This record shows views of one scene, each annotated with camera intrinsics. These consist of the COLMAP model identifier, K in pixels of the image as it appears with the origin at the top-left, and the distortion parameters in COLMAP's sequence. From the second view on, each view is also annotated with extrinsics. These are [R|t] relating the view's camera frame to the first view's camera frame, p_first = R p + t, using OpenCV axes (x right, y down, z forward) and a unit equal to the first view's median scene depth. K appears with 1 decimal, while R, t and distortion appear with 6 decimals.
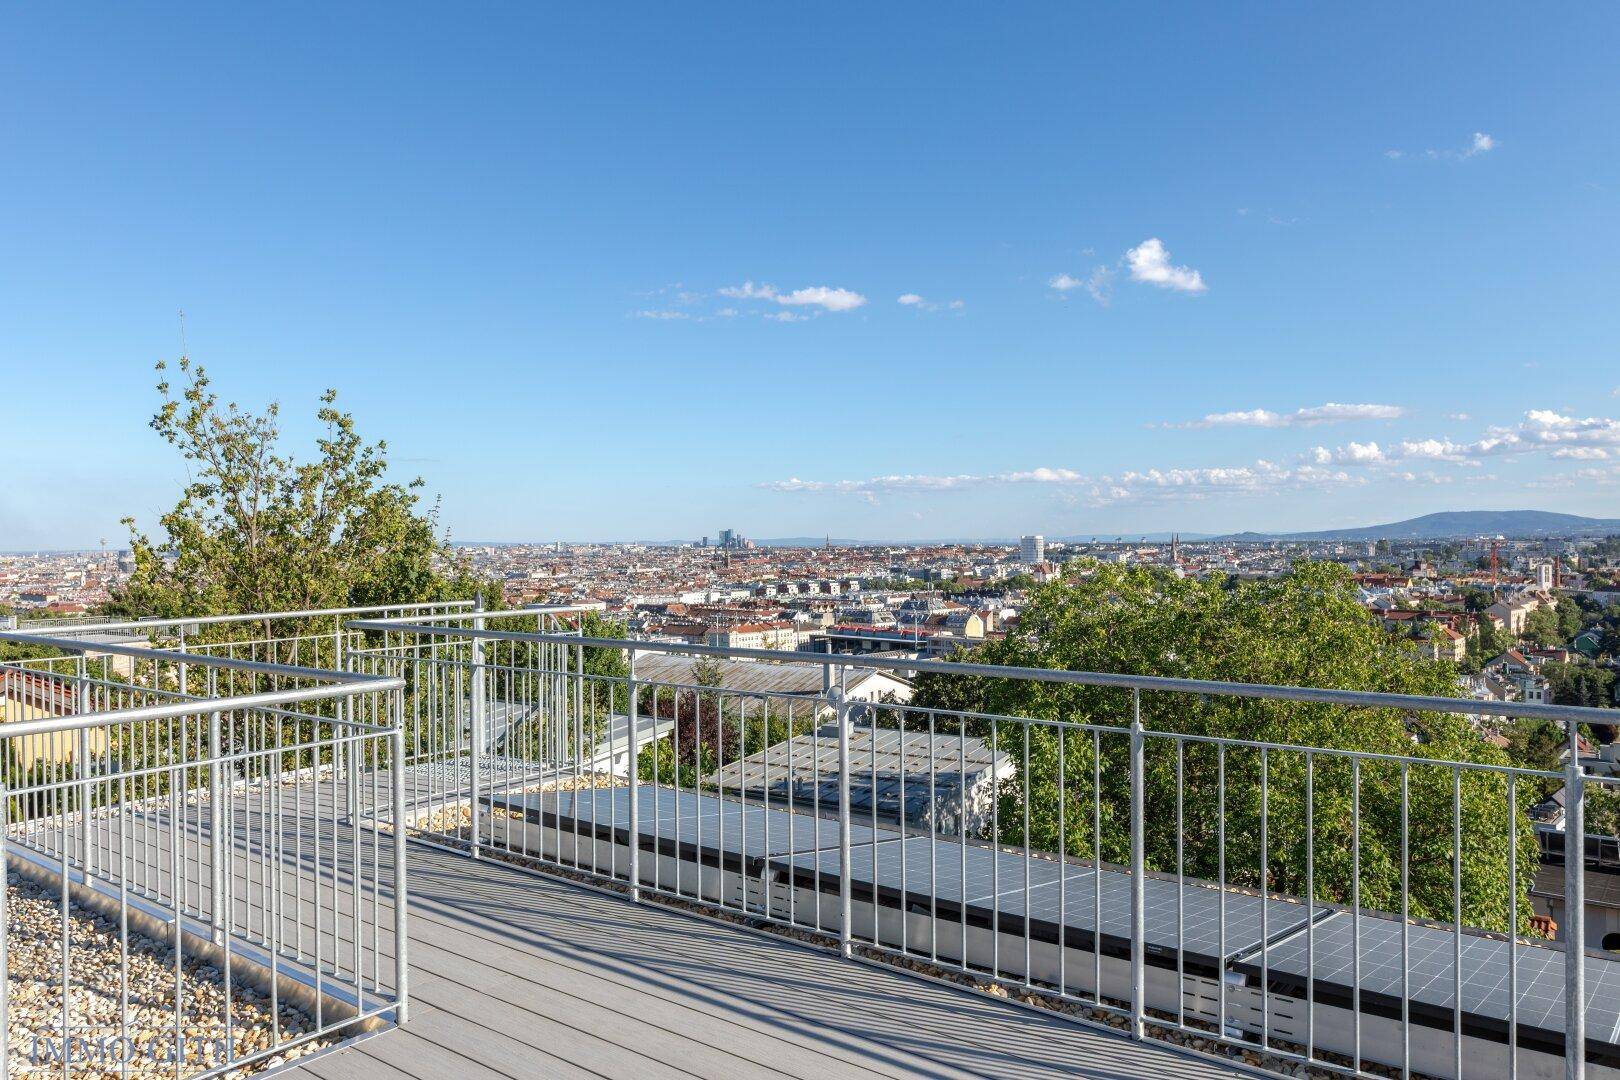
lens RADIAL K [[1193.1, 0, 861.0], [0, 1193.1, 548.2], [0, 0, 1]] dist [0.010061, 0.005436]
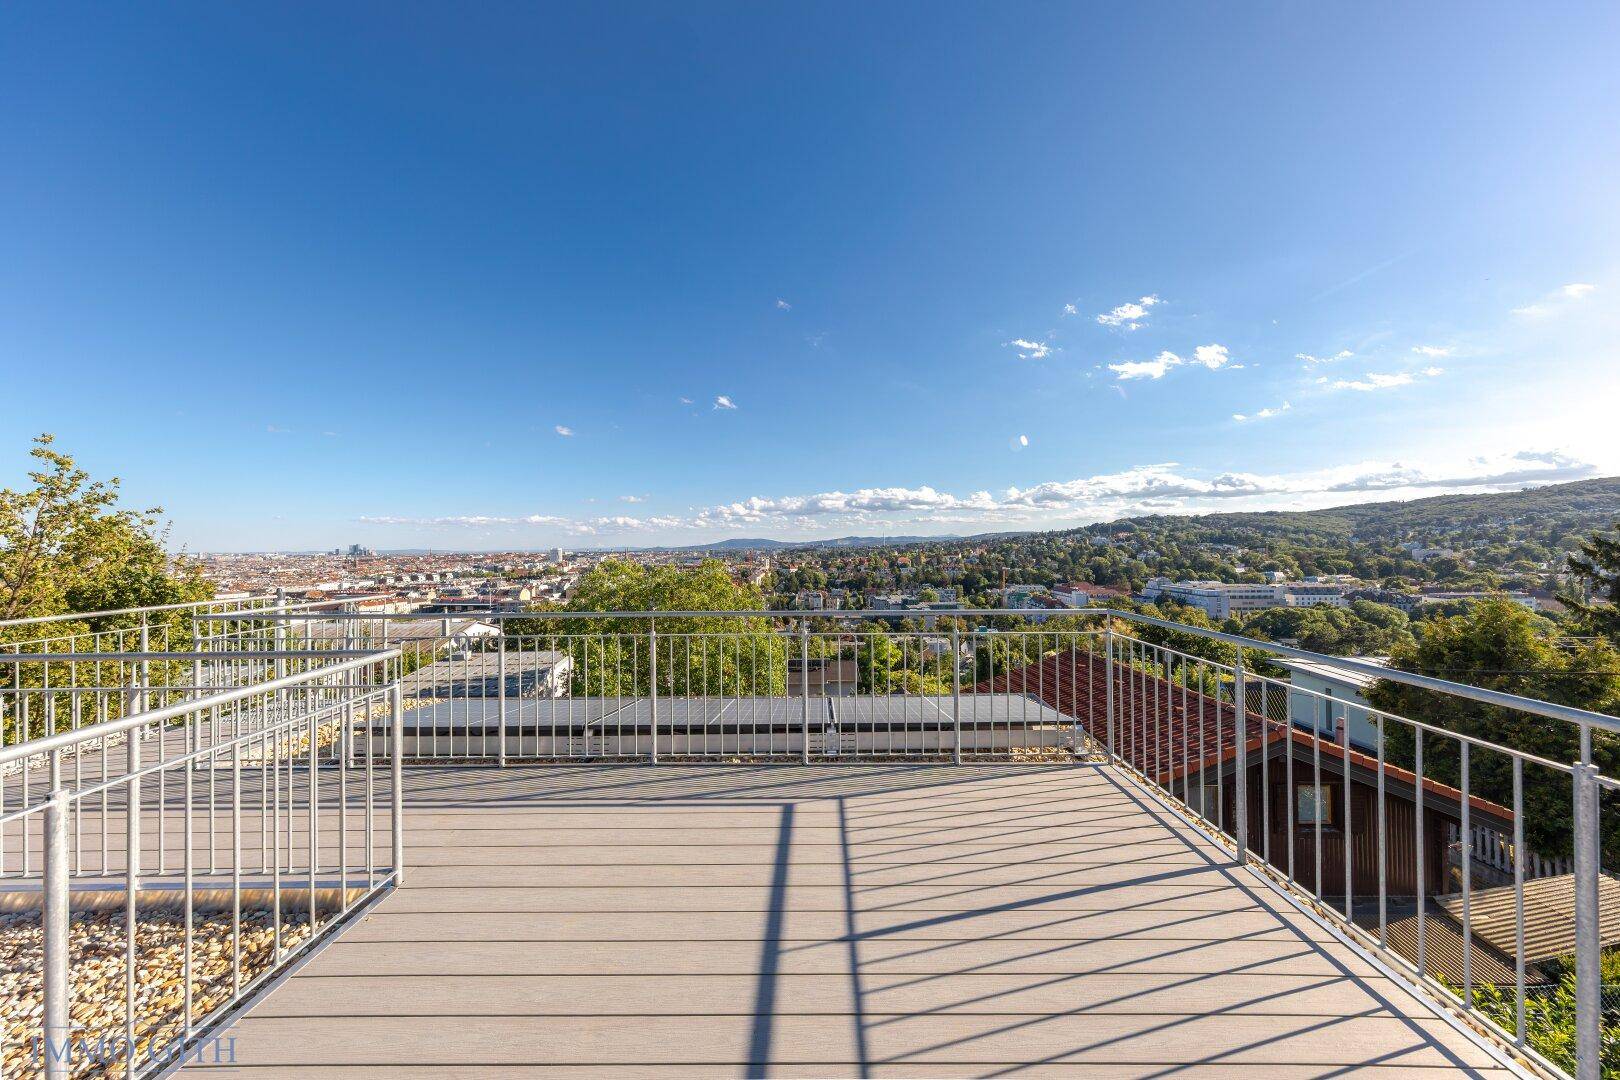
lens RADIAL K [[523.6, 0, 817.4], [0, 523.6, 544.0], [0, 0, 1]] dist [0.007112, 0.000029]
pose [[0.784483, 0.005540, 0.620125, -0.130380], [0.005137, 0.999868, -0.015431, -0.003511], [-0.620129, 0.015291, 0.784351, 0.053893]]
